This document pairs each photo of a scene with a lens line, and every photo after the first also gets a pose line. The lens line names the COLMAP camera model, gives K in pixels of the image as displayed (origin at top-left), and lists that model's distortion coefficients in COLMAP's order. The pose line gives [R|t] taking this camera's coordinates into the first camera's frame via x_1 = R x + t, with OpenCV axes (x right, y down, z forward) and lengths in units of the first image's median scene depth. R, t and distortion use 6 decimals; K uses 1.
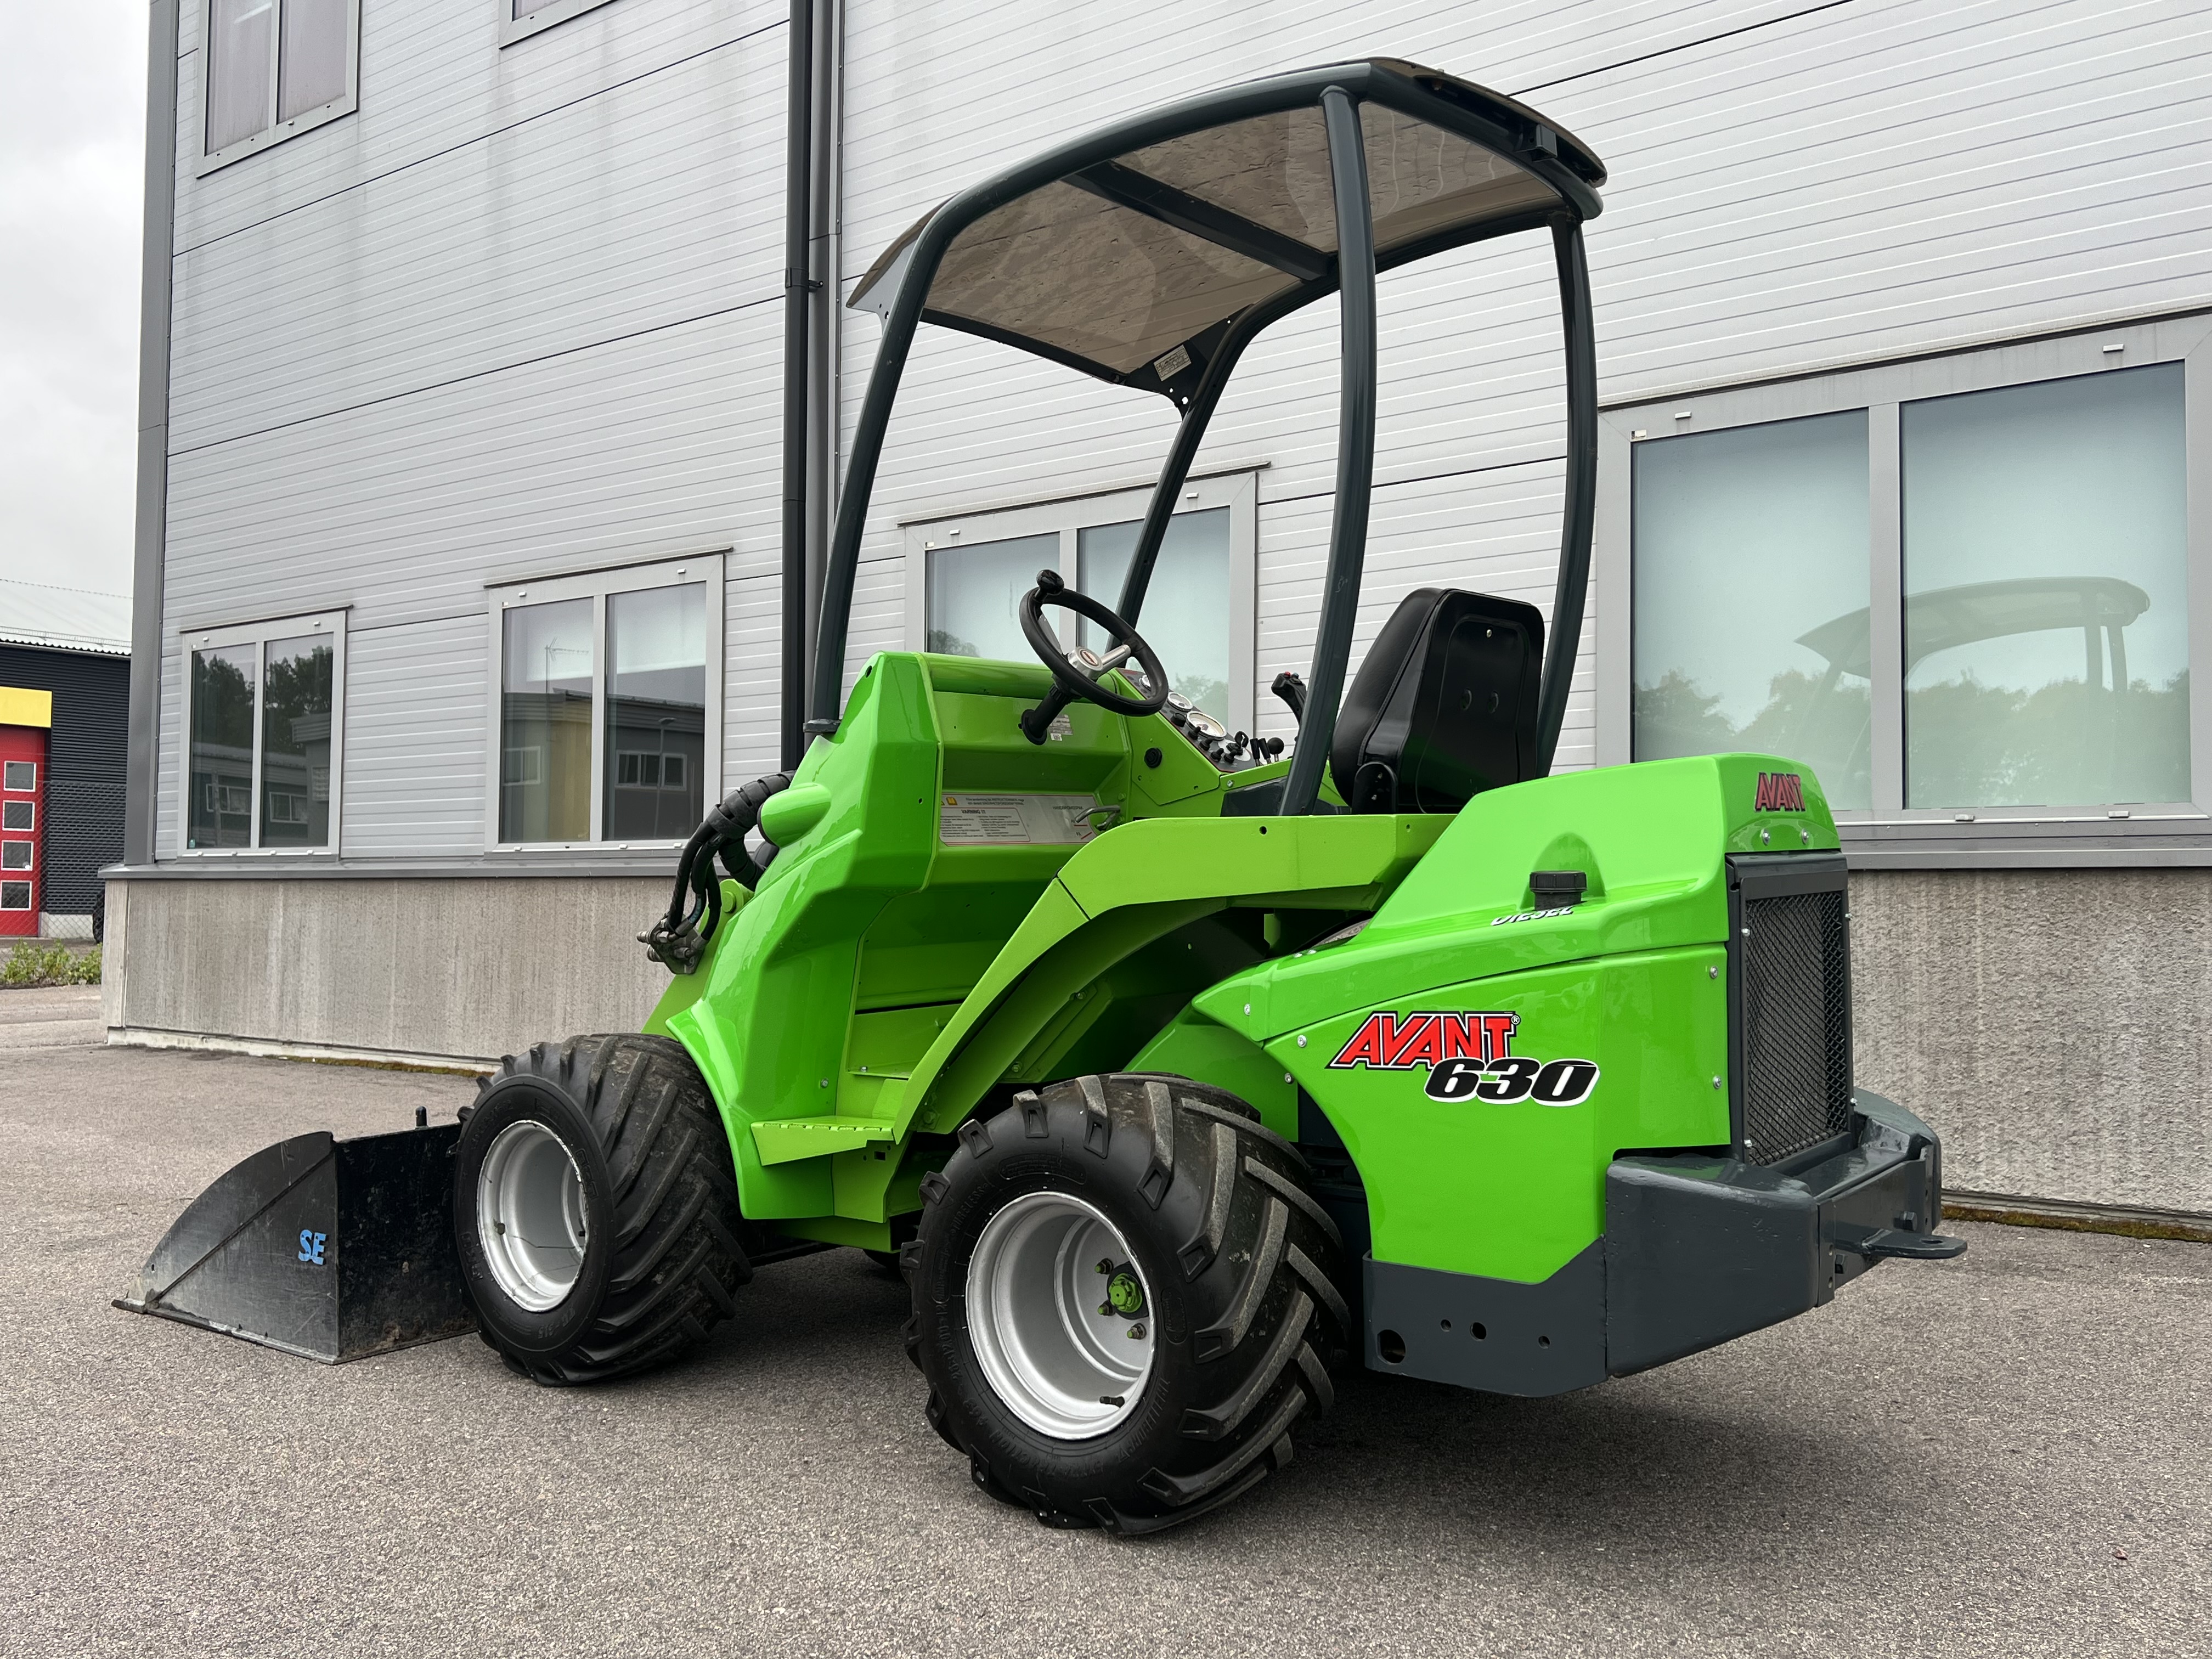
lens RADIAL K [[1904.1, 0, 1072.4], [0, 1904.1, 793.7], [0, 0, 1]] dist [0.038081, -0.021058]
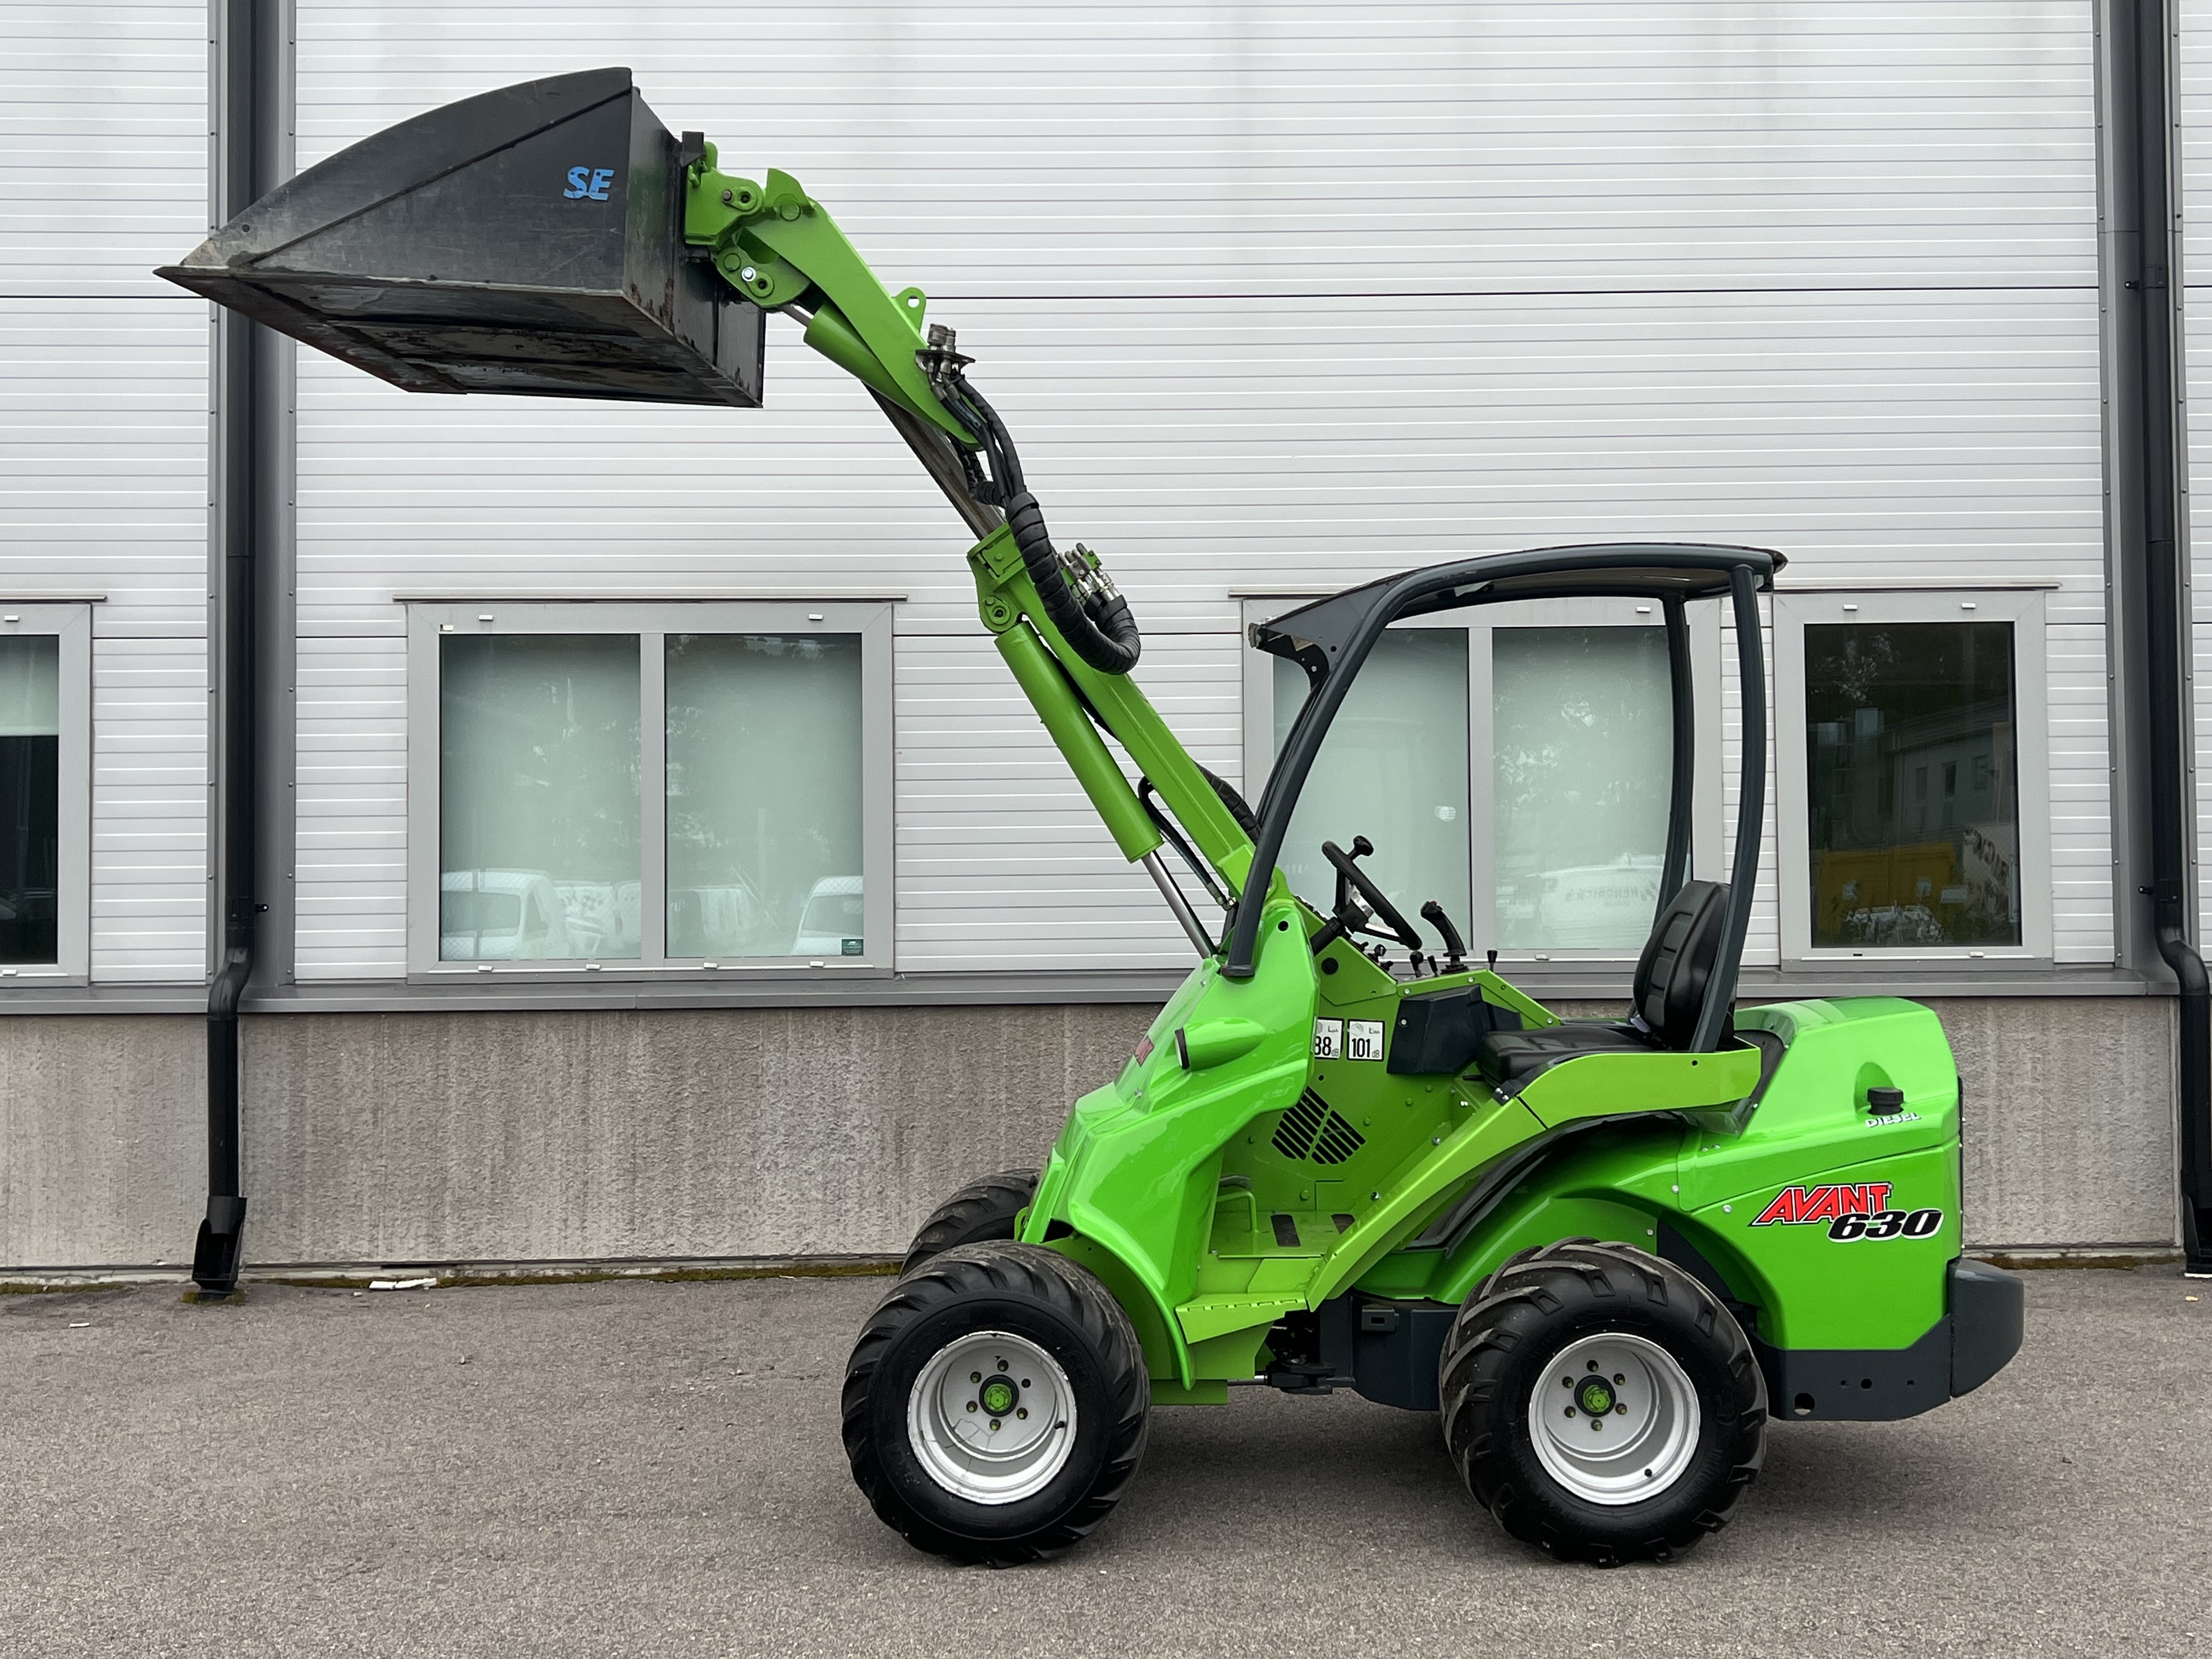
lens RADIAL K [[2413.4, 0, 1092.2], [0, 2413.4, 800.1], [0, 0, 1]] dist [0.139297, -0.342363]
pose [[0.782165, 0.009394, 0.623000, -1.401926], [-0.023135, 0.999635, 0.013972, -0.195046], [-0.622641, -0.025342, 0.782097, -0.155391]]
